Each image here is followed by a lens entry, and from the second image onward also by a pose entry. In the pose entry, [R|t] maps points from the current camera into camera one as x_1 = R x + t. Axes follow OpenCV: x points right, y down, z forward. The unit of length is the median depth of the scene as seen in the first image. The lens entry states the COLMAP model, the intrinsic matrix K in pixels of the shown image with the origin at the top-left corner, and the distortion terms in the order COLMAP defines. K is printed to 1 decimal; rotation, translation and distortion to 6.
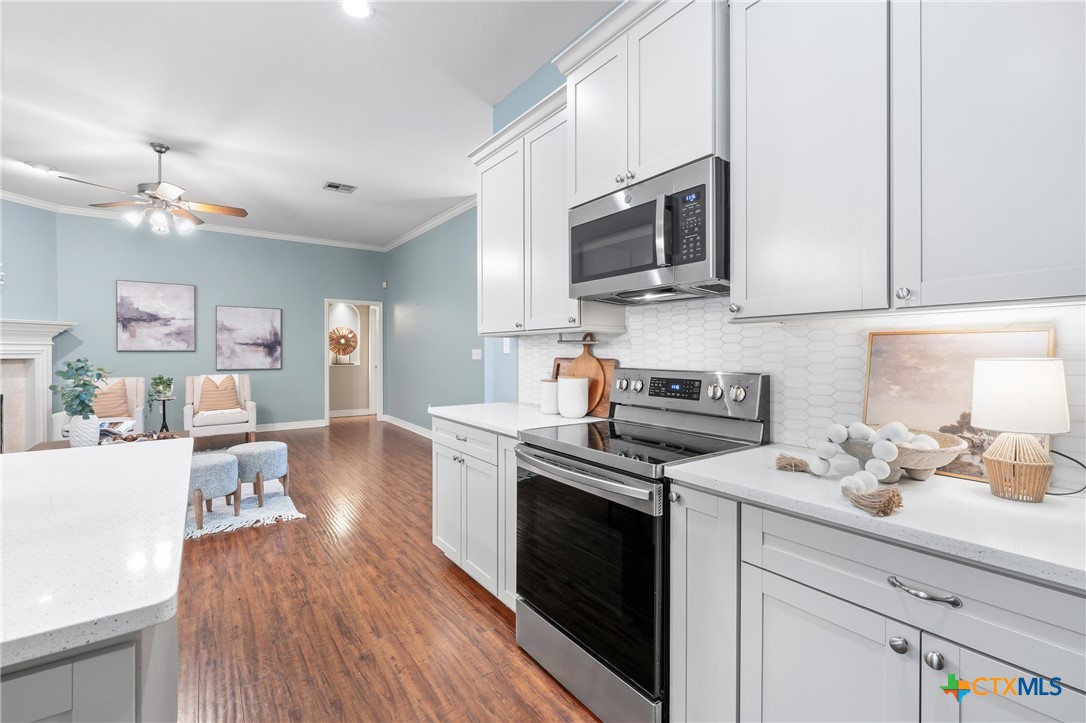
lens RADIAL K [[472.3, 0, 543.2], [0, 472.3, 355.2], [0, 0, 1]] dist [-0.011870, 0.000030]
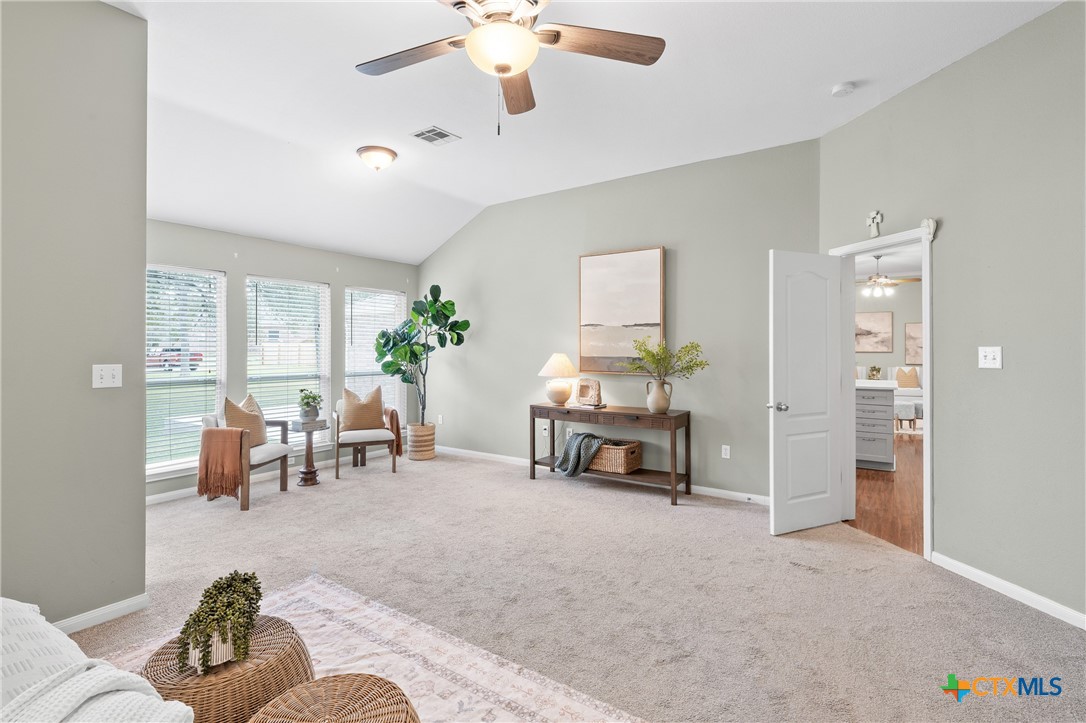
lens RADIAL K [[535.3, 0, 542.5], [0, 535.3, 350.6], [0, 0, 1]] dist [0.001935, 0.000169]
pose [[0.356444, 0.002319, -0.934314, 0.589658], [-0.002081, 0.999996, 0.001688, -0.015260], [0.934315, 0.001343, 0.356447, -0.835758]]
